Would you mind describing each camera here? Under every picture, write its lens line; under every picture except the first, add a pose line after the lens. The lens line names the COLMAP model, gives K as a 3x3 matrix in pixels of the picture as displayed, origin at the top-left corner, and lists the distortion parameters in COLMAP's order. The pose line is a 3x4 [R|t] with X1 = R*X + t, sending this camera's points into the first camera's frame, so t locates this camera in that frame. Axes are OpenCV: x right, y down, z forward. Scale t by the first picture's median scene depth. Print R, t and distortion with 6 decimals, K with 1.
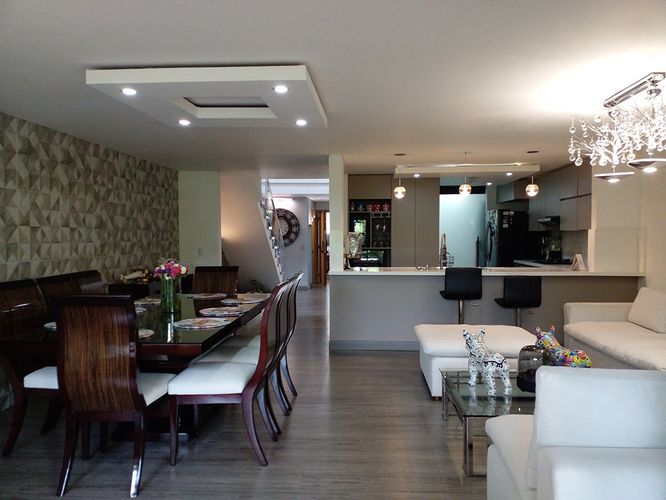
lens RADIAL K [[532.2, 0, 335.6], [0, 532.2, 251.3], [0, 0, 1]] dist [0.122858, -0.204280]
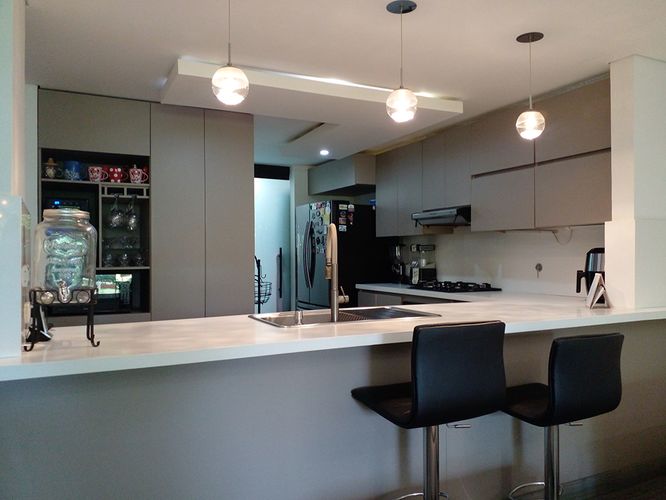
lens RADIAL K [[532.2, 0, 335.6], [0, 532.2, 251.3], [0, 0, 1]] dist [0.122858, -0.204280]
pose [[0.861736, 0.001530, 0.507355, 0.012957], [0.018810, 0.999212, -0.034962, -0.001437], [-0.507009, 0.039671, 0.861027, 0.712243]]
